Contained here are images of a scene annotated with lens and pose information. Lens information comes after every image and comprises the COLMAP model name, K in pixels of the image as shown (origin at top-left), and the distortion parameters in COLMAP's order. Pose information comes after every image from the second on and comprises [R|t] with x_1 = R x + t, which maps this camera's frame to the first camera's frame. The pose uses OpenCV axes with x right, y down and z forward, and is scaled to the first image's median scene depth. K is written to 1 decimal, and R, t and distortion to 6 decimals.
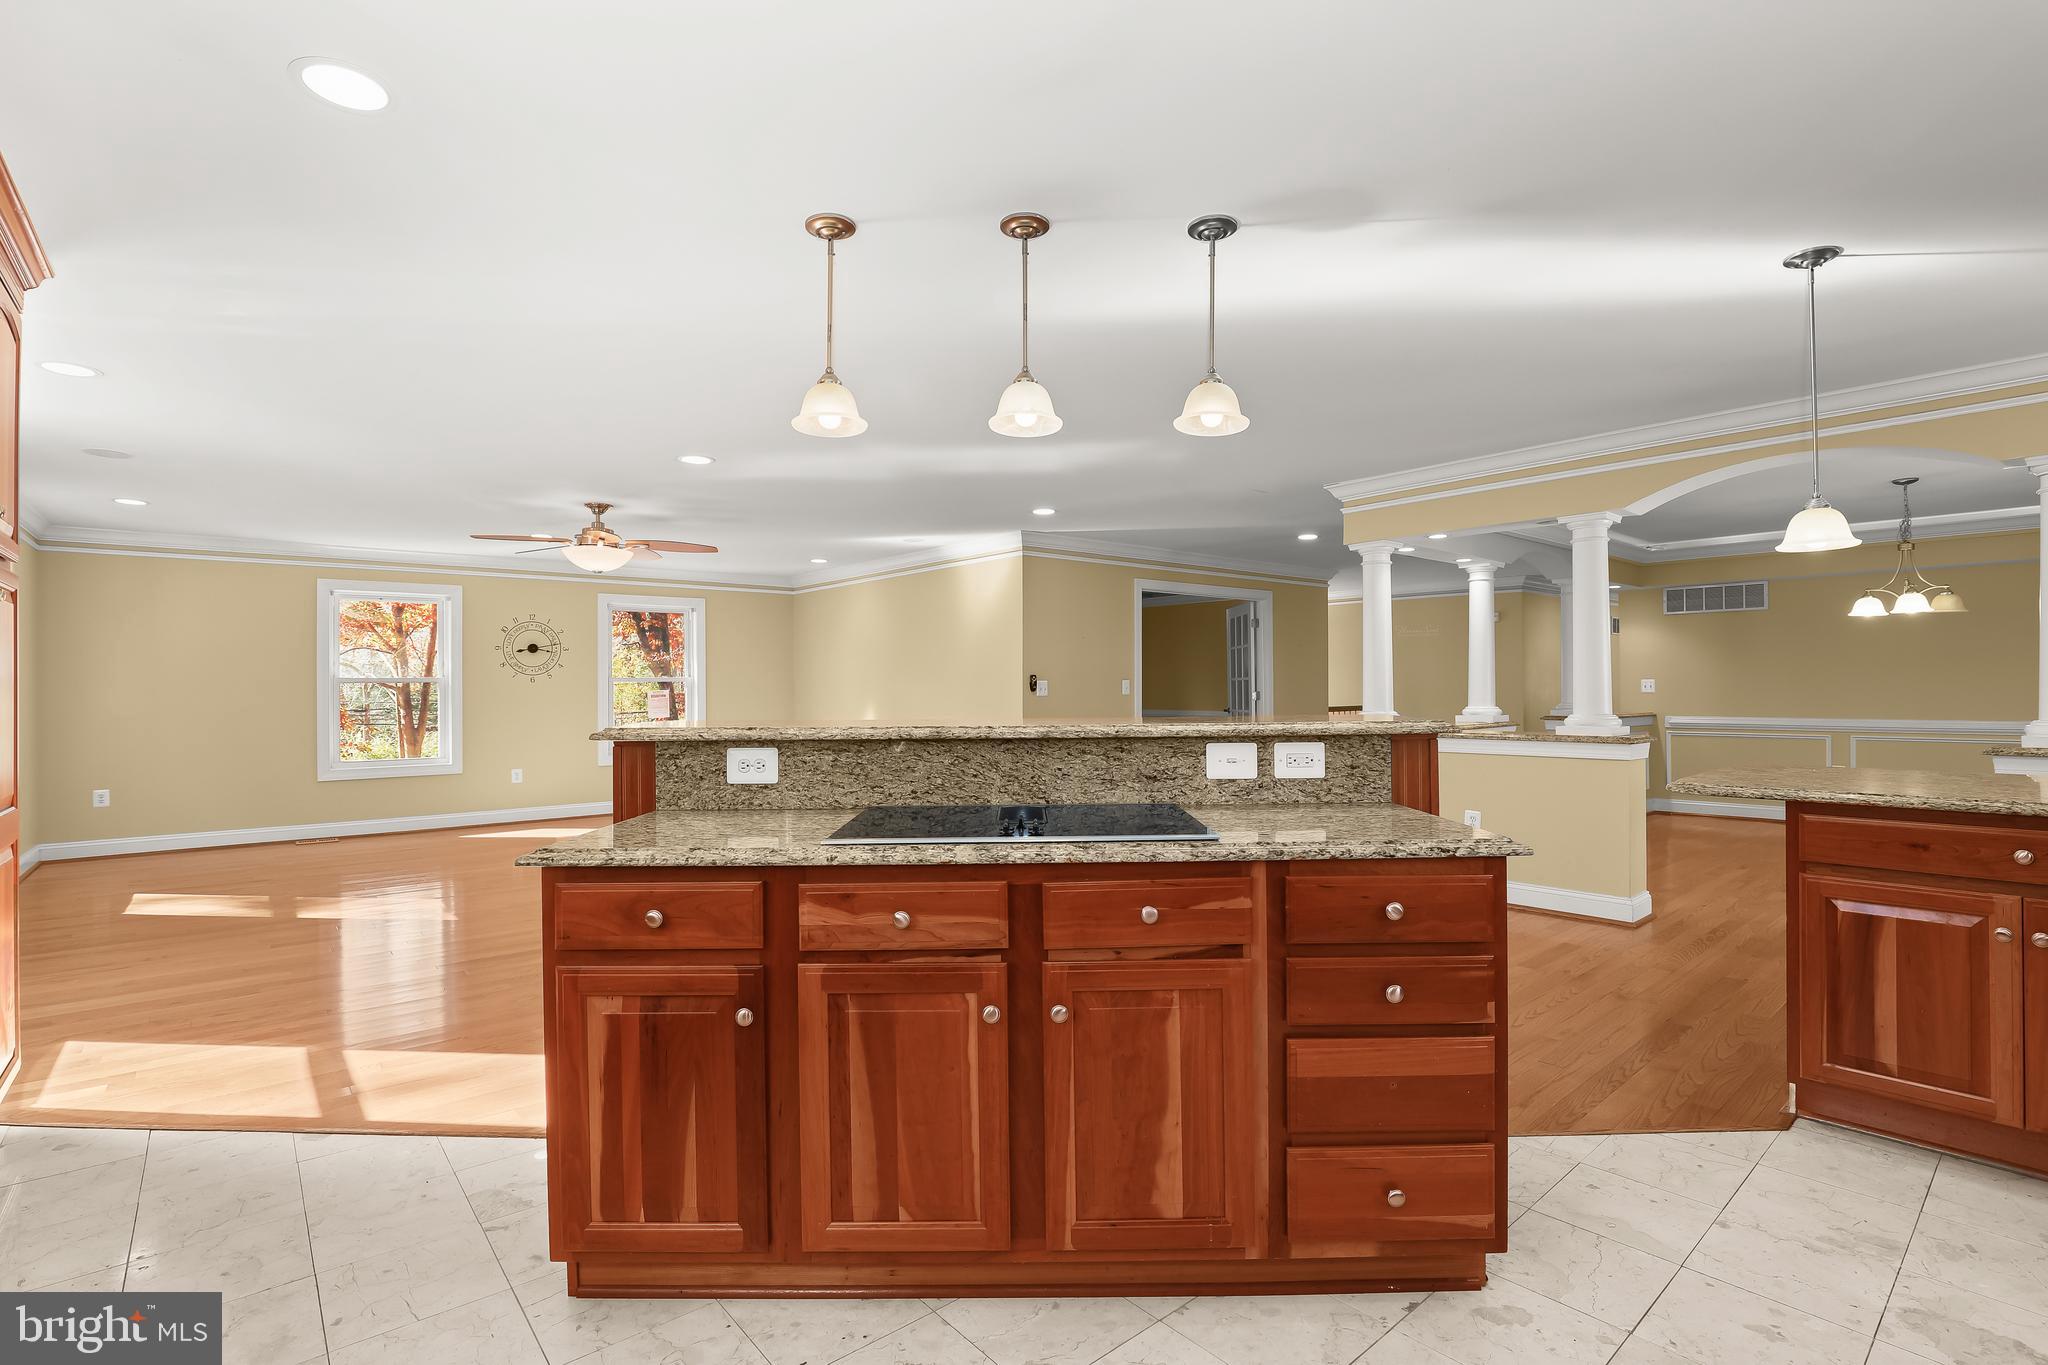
lens RADIAL K [[957.5, 0, 1042.6], [0, 957.5, 683.8], [0, 0, 1]] dist [-0.031098, 0.000530]
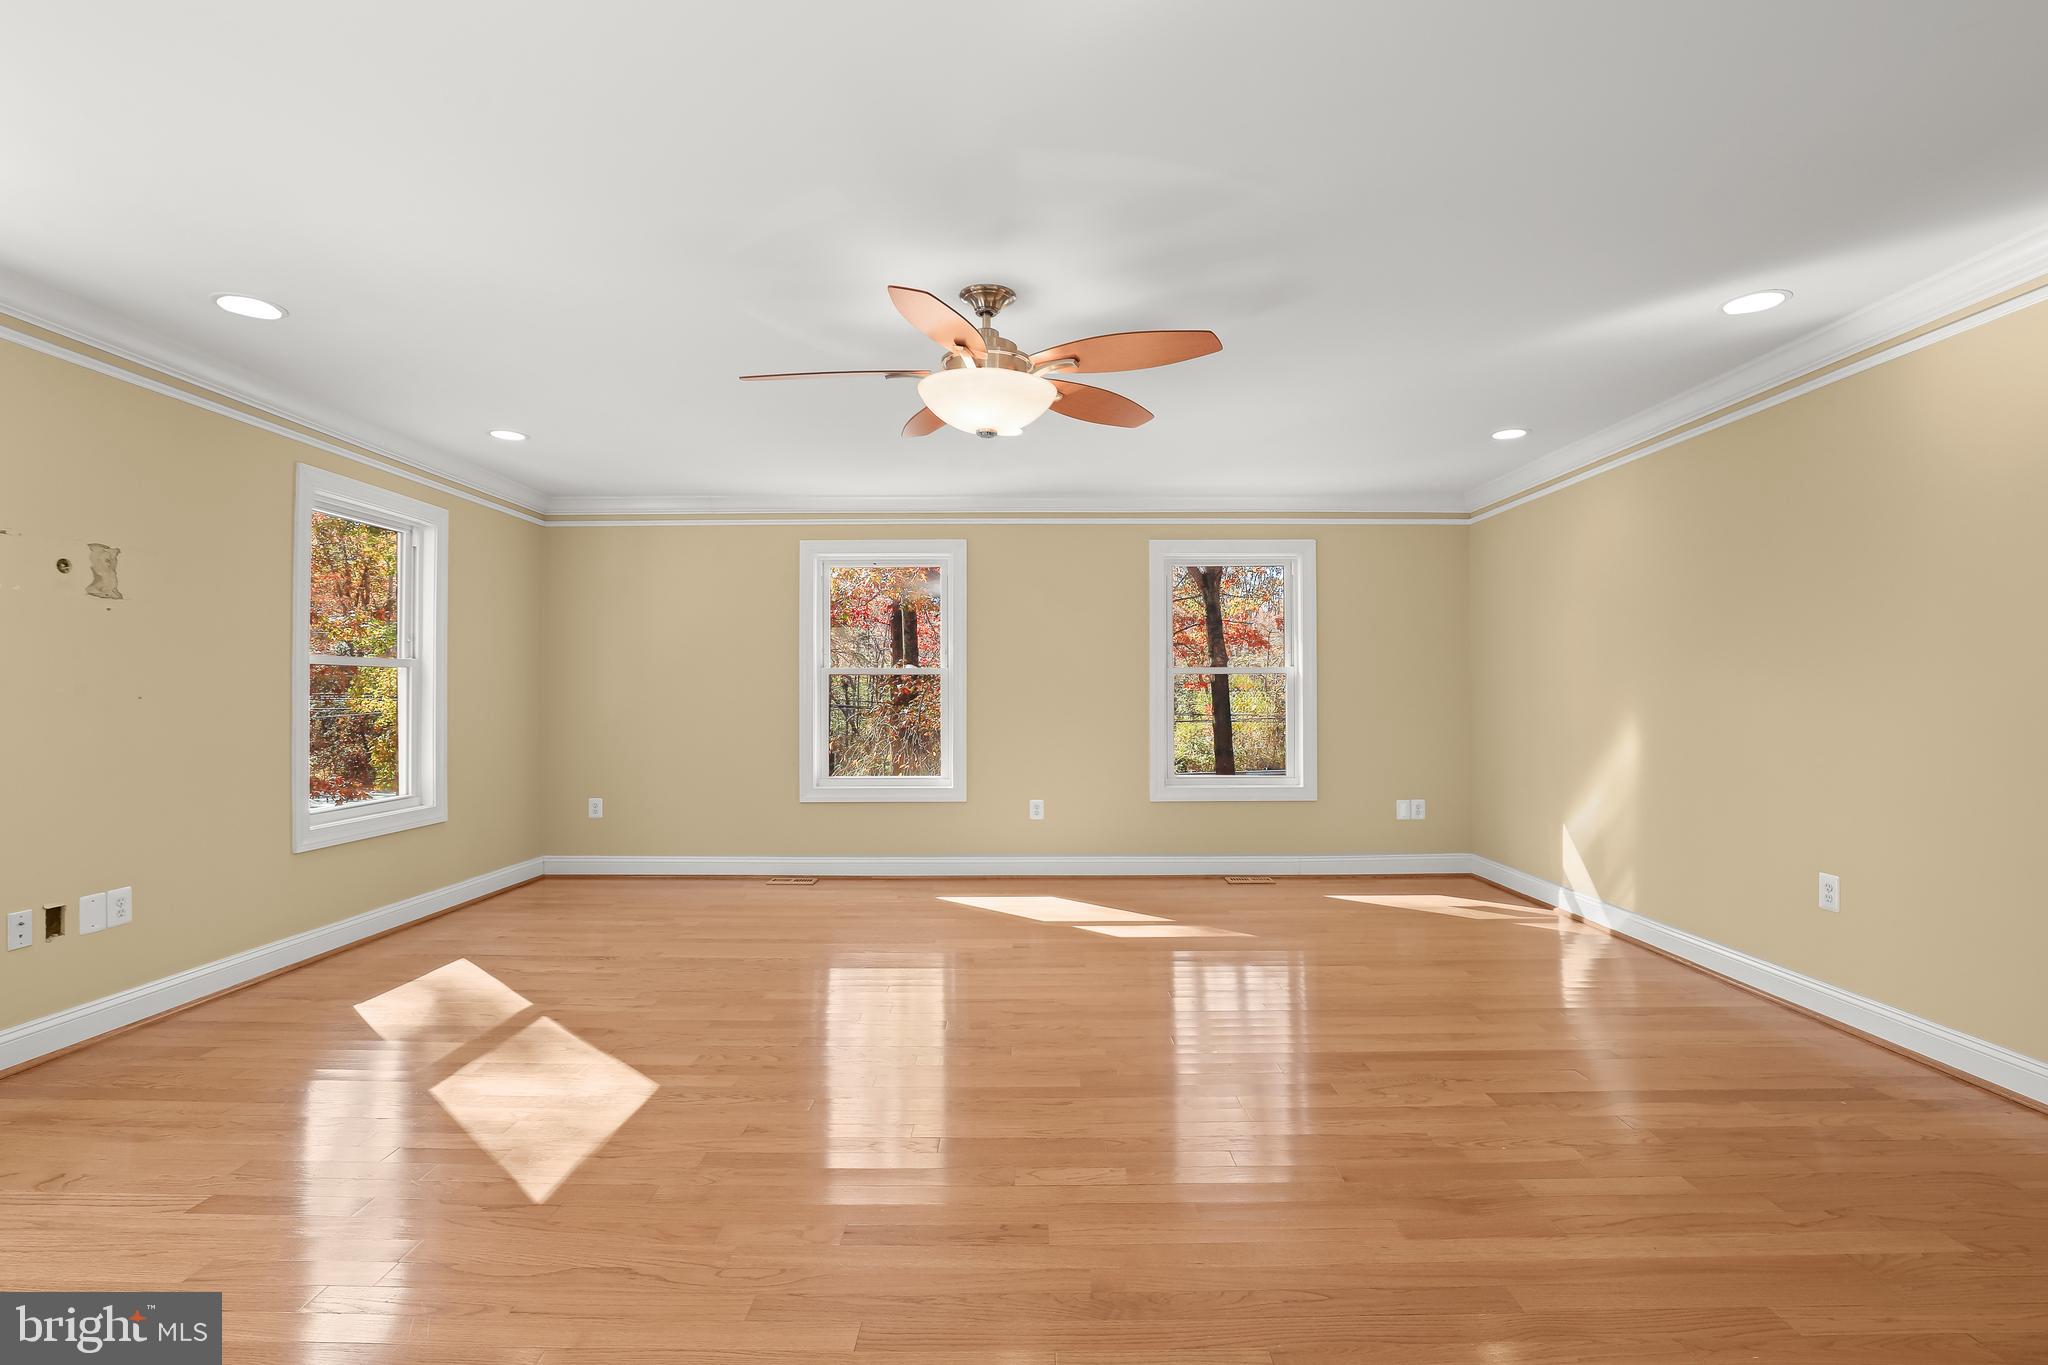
lens RADIAL K [[933.4, 0, 1030.5], [0, 933.4, 683.6], [0, 0, 1]] dist [-0.026314, 0.000531]
pose [[0.748446, 0.002119, -0.663192, -0.133417], [-0.001153, 0.999998, 0.001894, 0.004854], [0.663195, -0.000653, 0.748447, 0.614937]]
